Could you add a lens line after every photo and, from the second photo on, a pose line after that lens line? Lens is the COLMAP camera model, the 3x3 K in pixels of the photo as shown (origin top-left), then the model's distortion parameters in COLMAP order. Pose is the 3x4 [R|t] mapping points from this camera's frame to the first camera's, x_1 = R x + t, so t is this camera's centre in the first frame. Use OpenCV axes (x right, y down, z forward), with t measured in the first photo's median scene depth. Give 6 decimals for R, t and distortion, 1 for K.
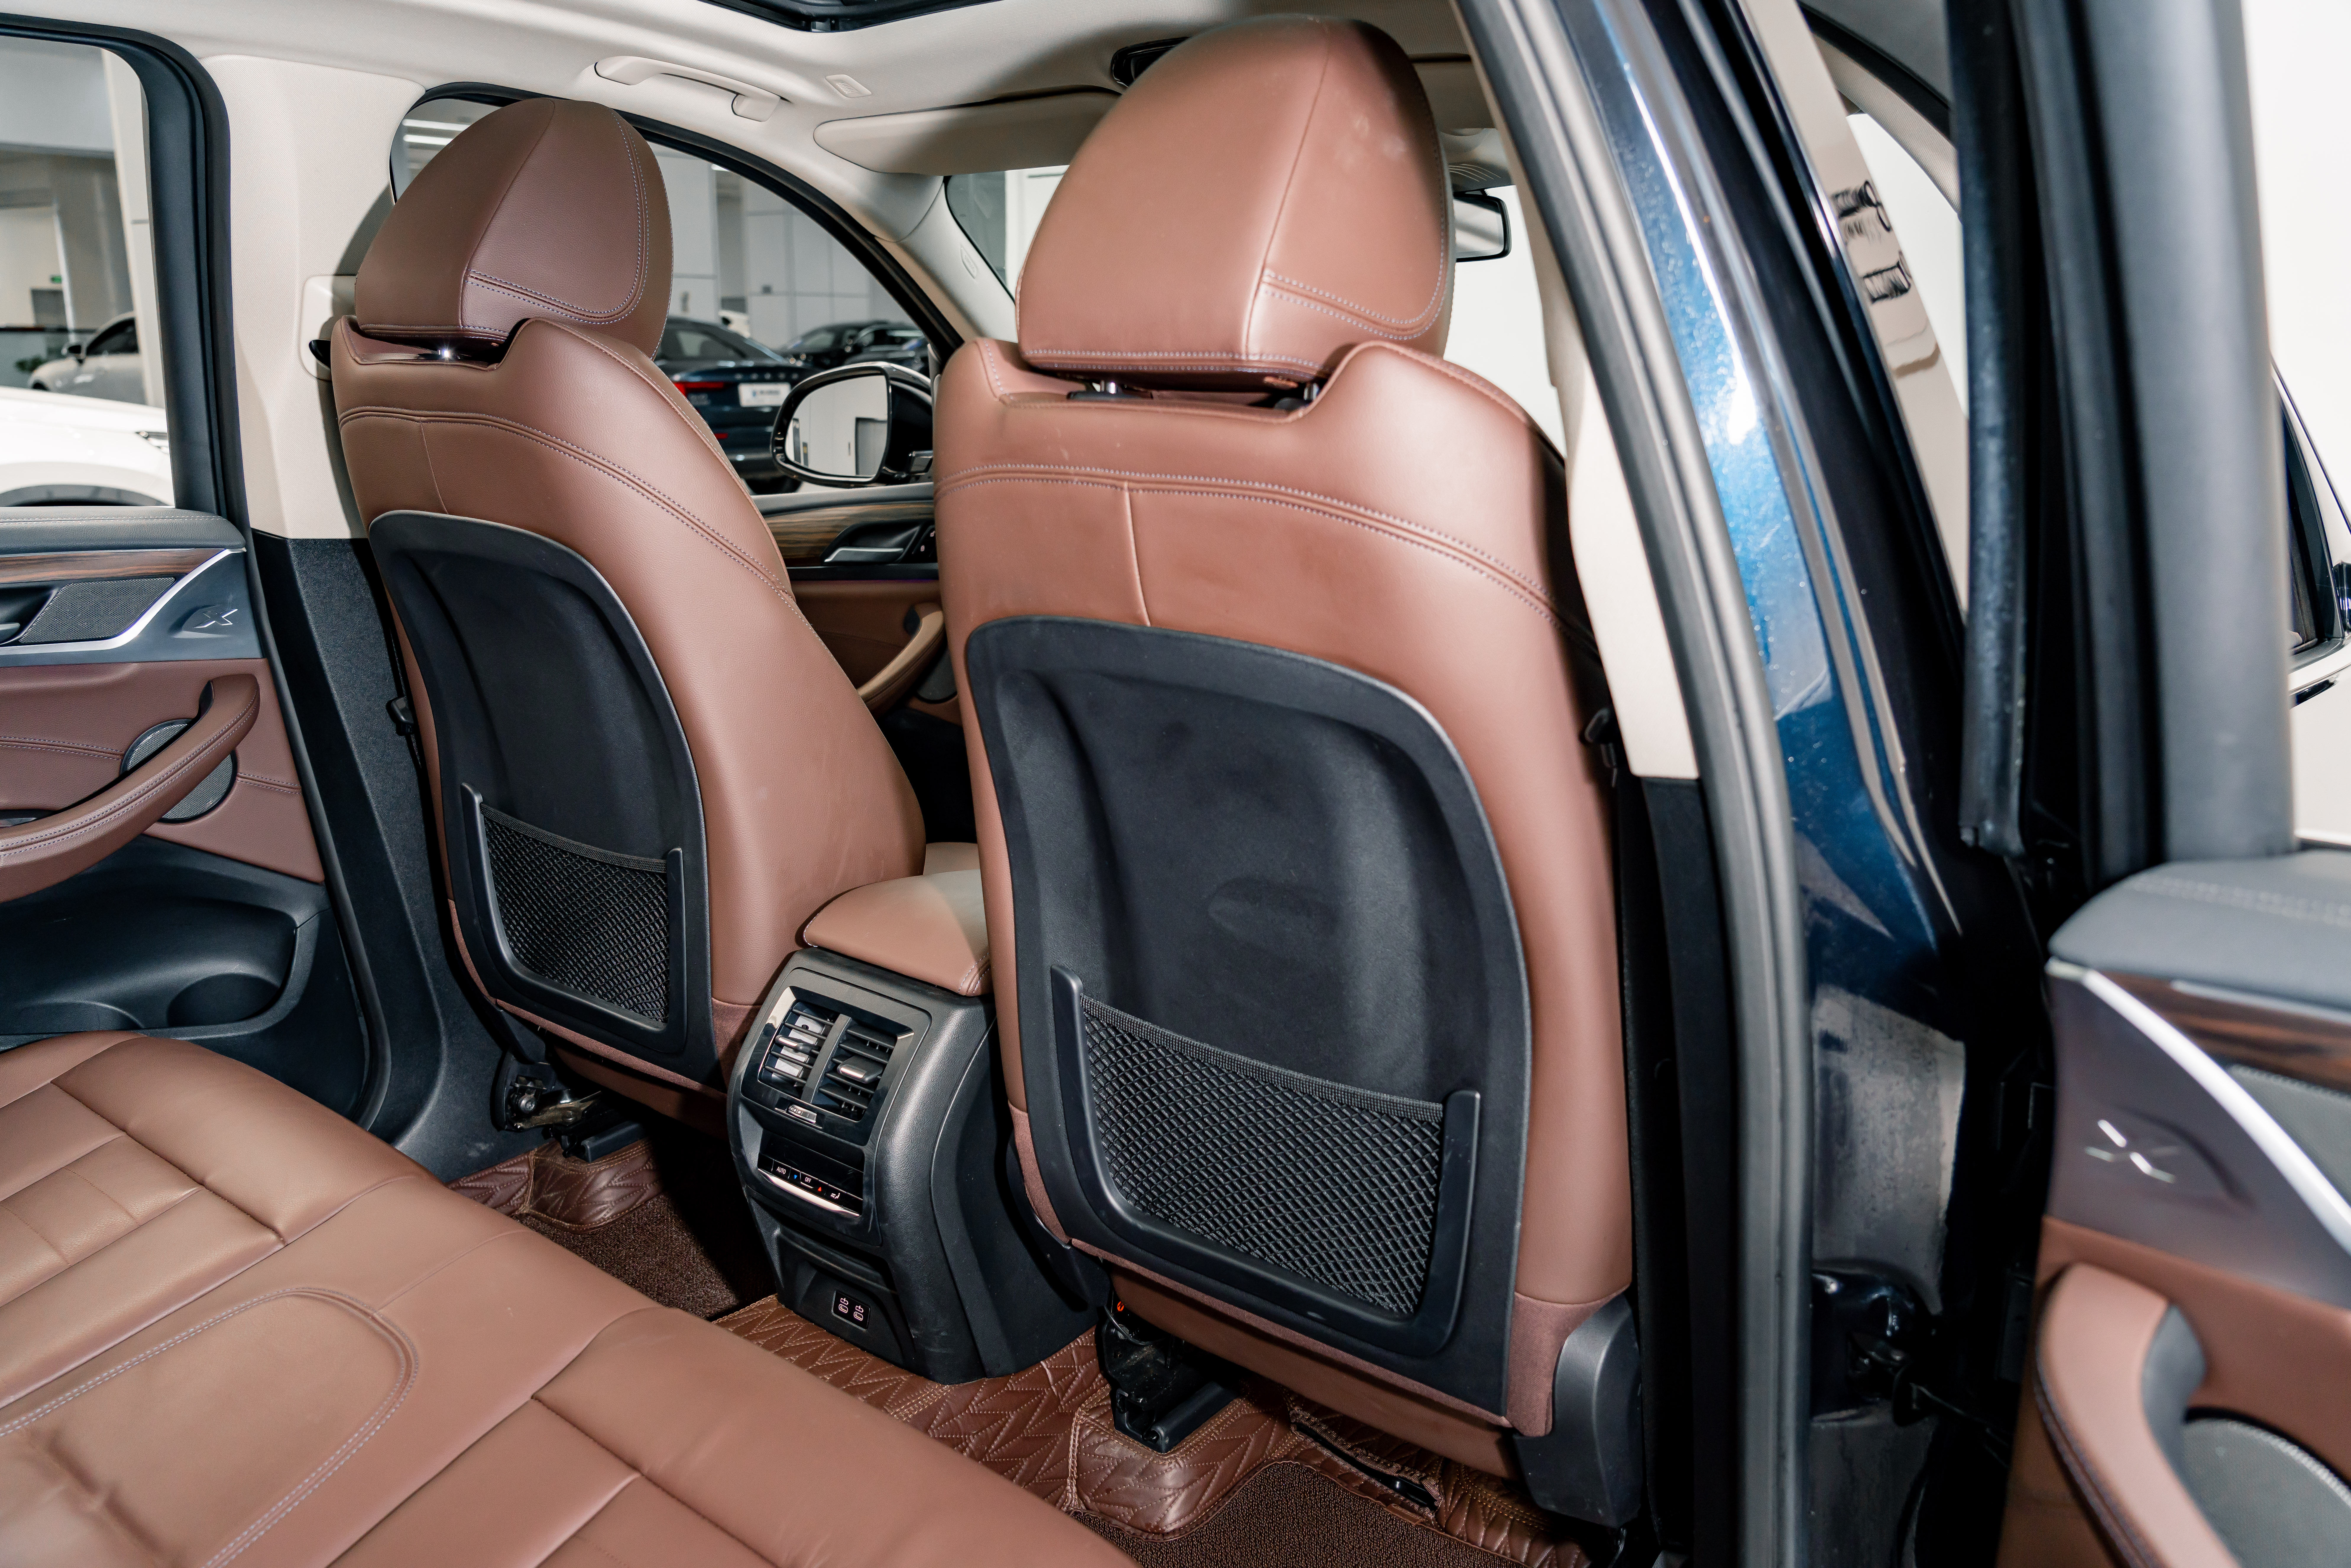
lens RADIAL K [[1860.1, 0, 1181.2], [0, 1860.1, 825.1], [0, 0, 1]] dist [0.027651, 0.002914]
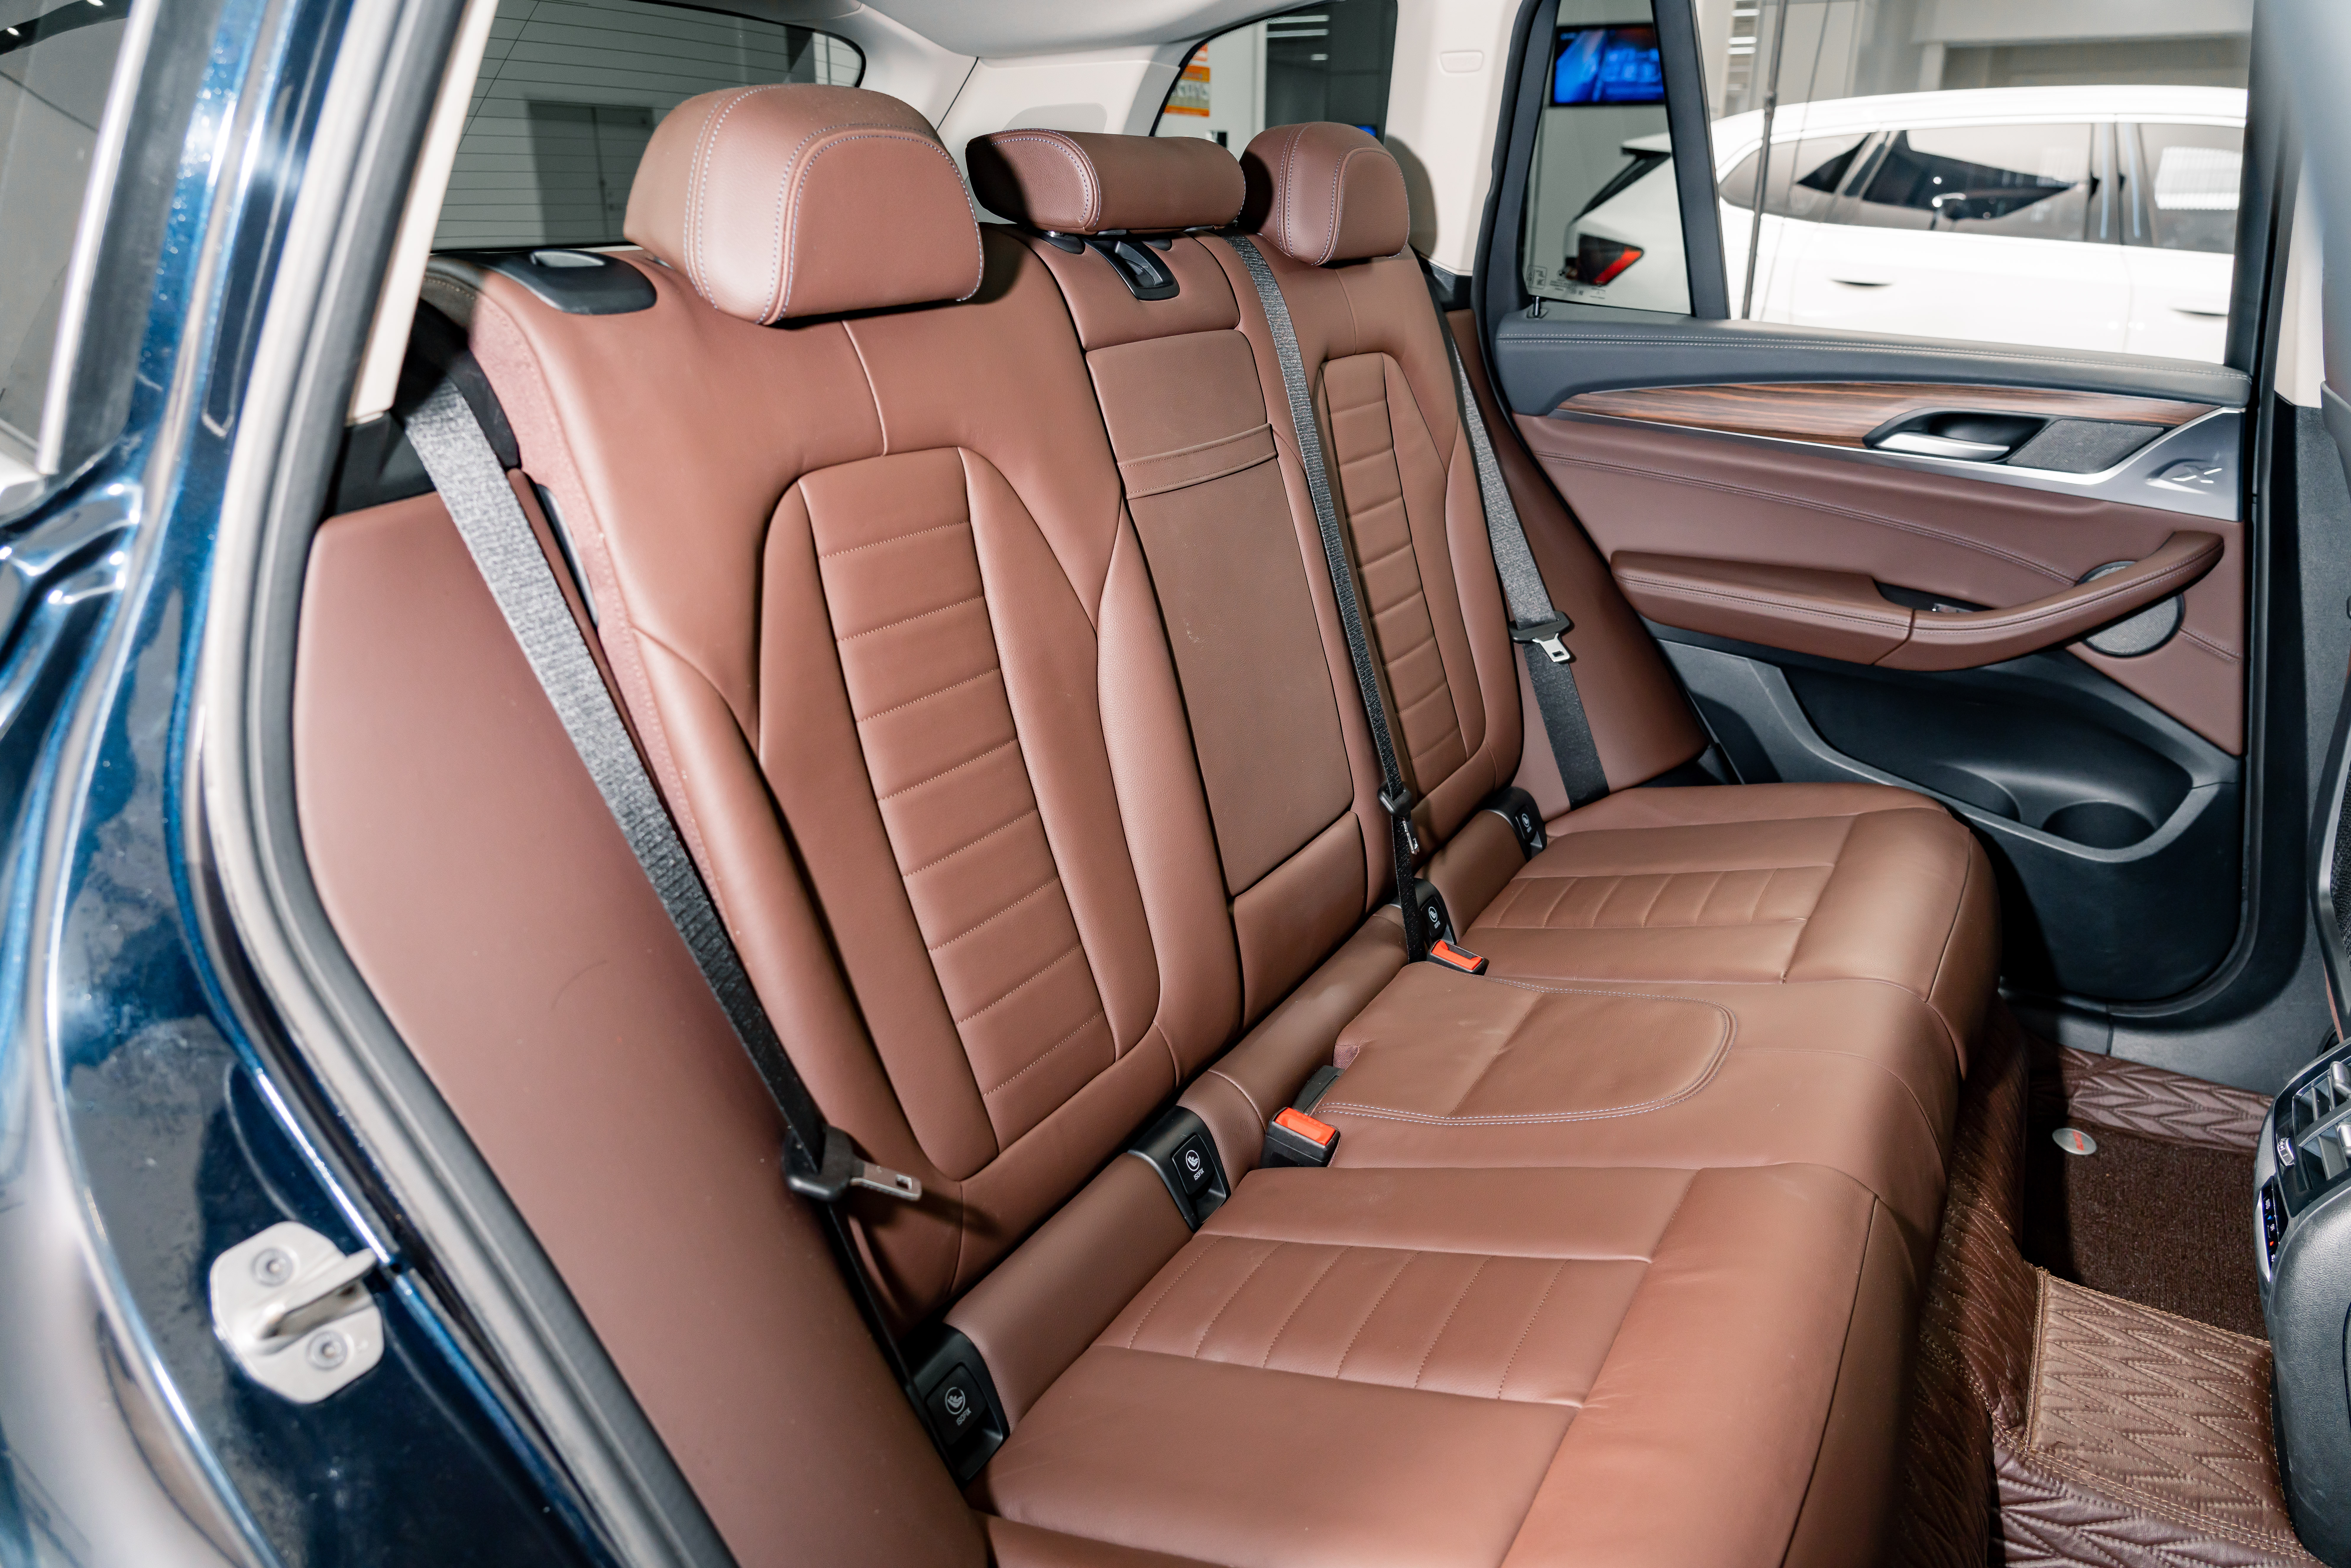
lens RADIAL K [[1602.1, 0, 1224.5], [0, 1602.1, 813.0], [0, 0, 1]] dist [-0.011424, 0.006524]
pose [[0.218039, 0.347197, -0.912093, 0.273434], [-0.254180, 0.922527, 0.290406, -0.065632], [0.942259, 0.168516, 0.289398, 0.311268]]
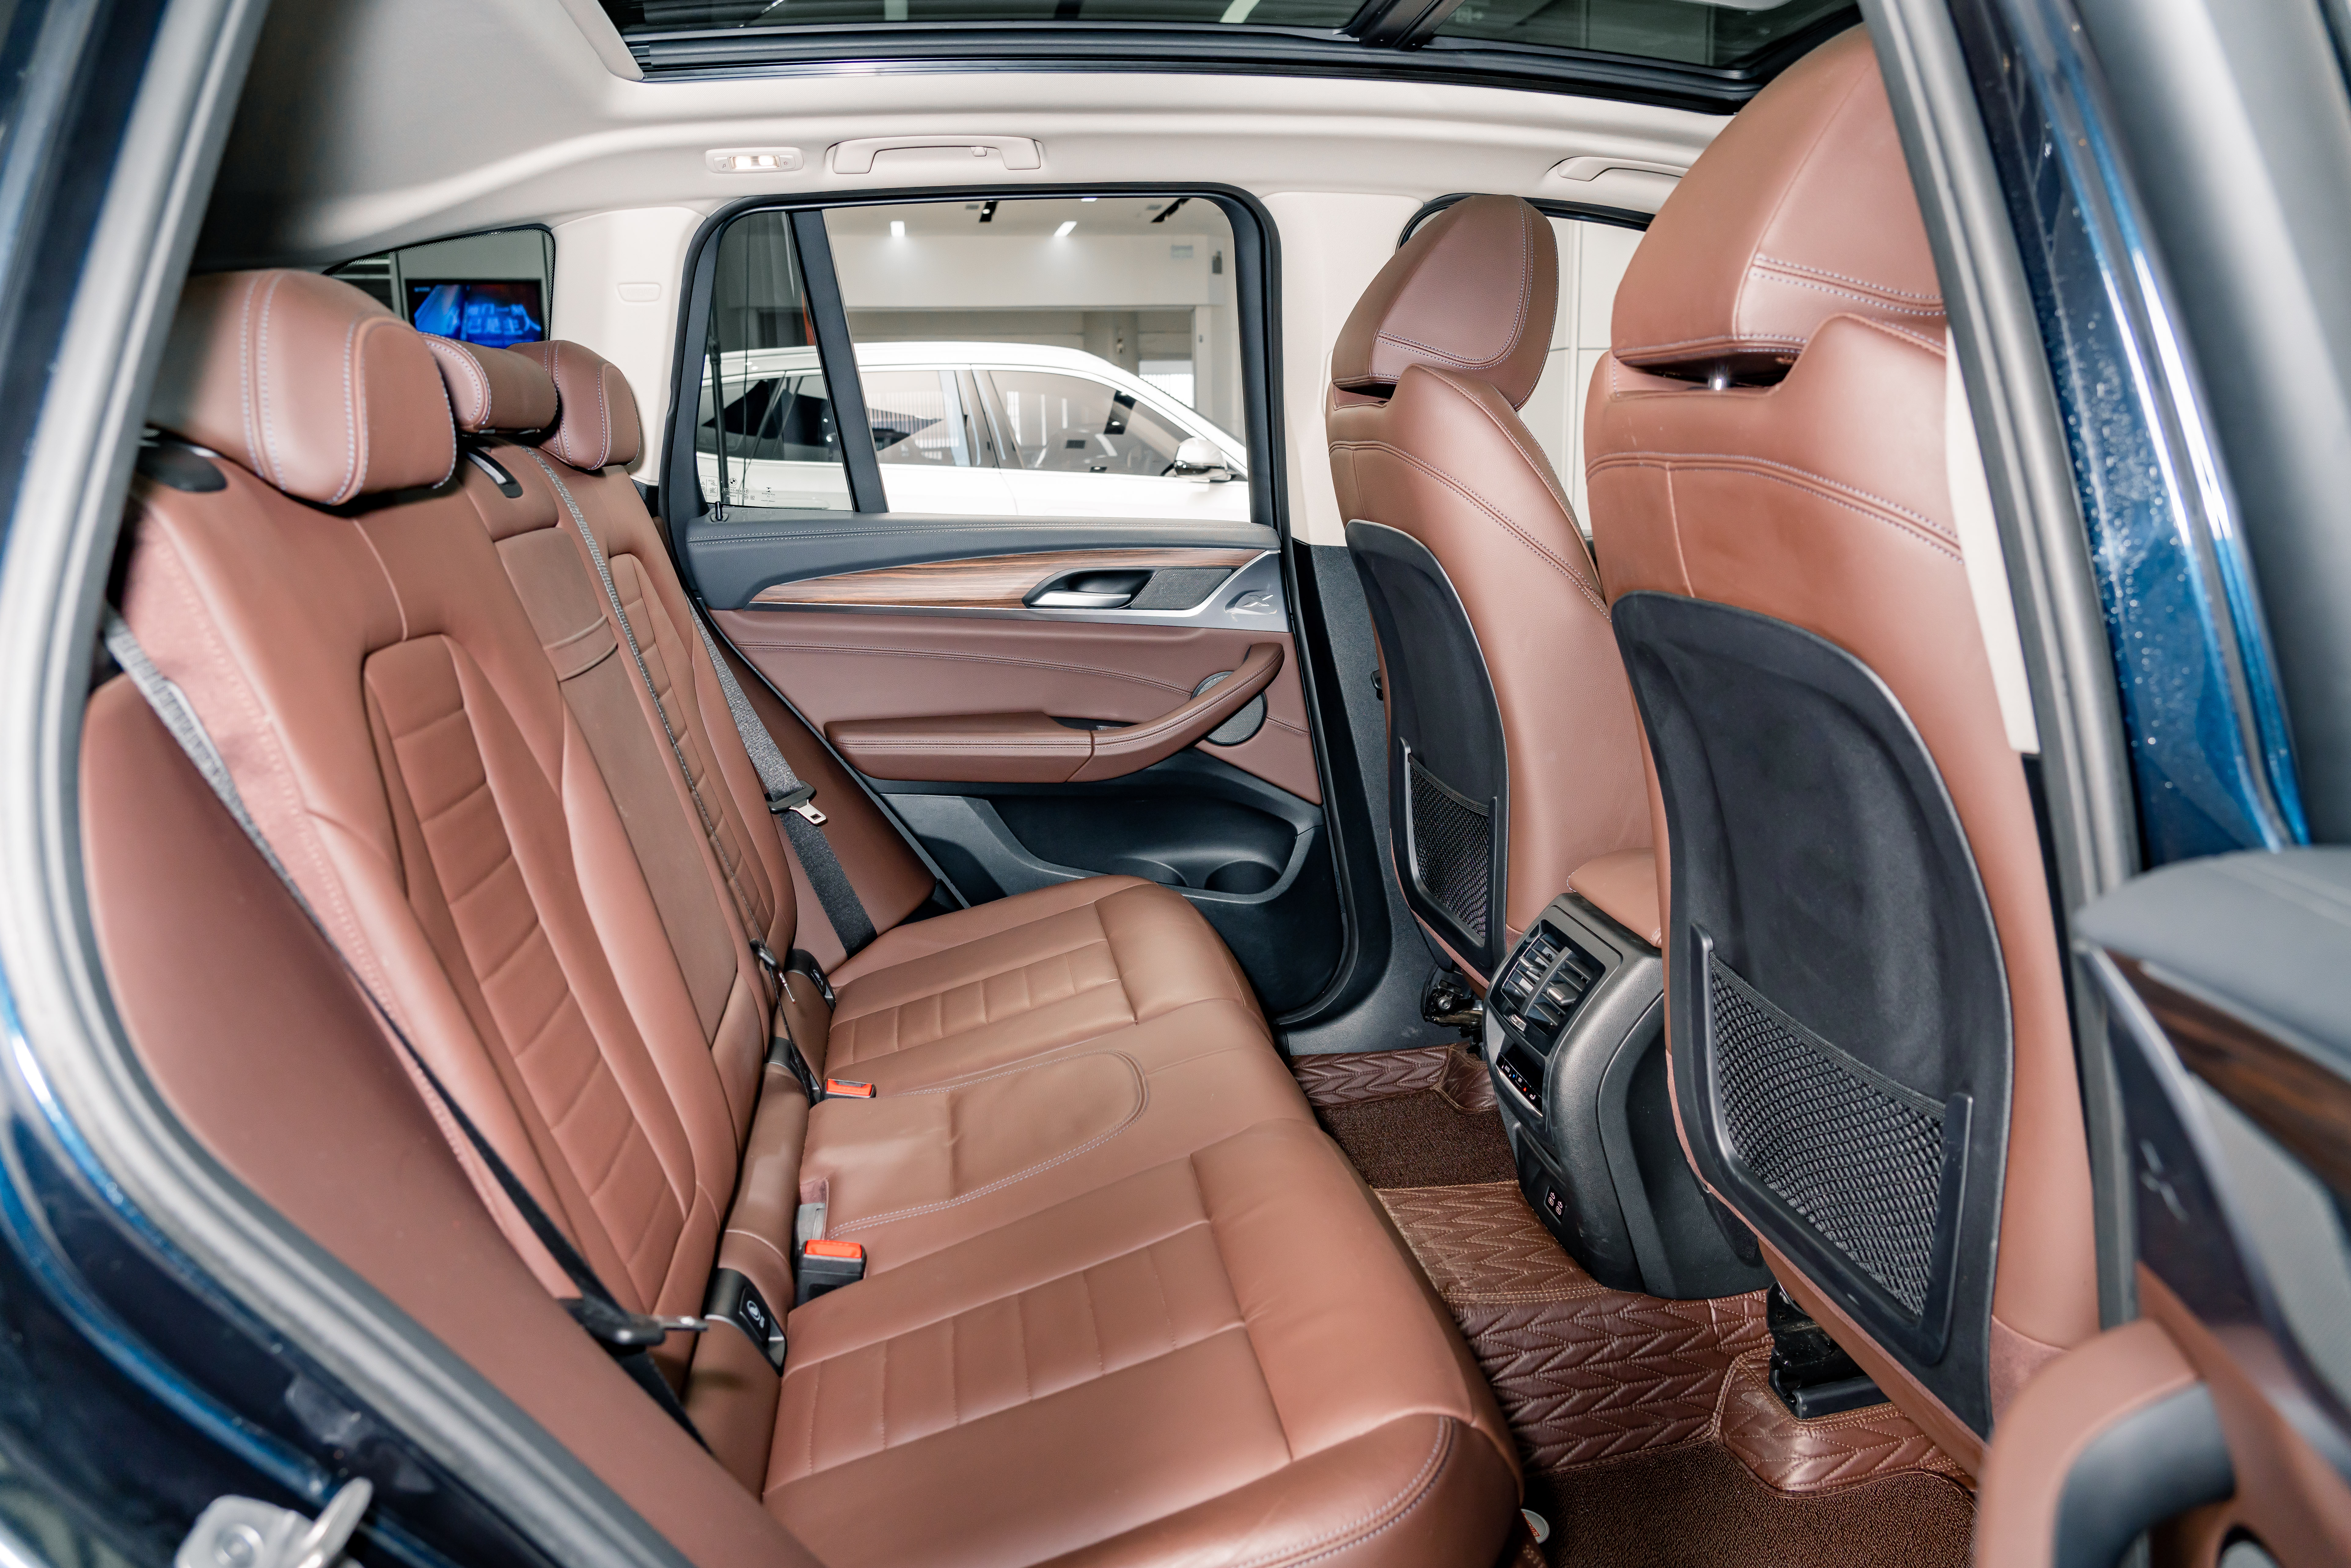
lens RADIAL K [[1602.0, 0, 1224.5], [0, 1602.0, 813.0], [0, 0, 1]] dist [-0.011424, 0.006524]
pose [[0.775747, 0.124557, -0.618630, 0.252956], [-0.139501, 0.989922, 0.024384, 0.023093], [0.615432, 0.067384, 0.785304, 0.073671]]
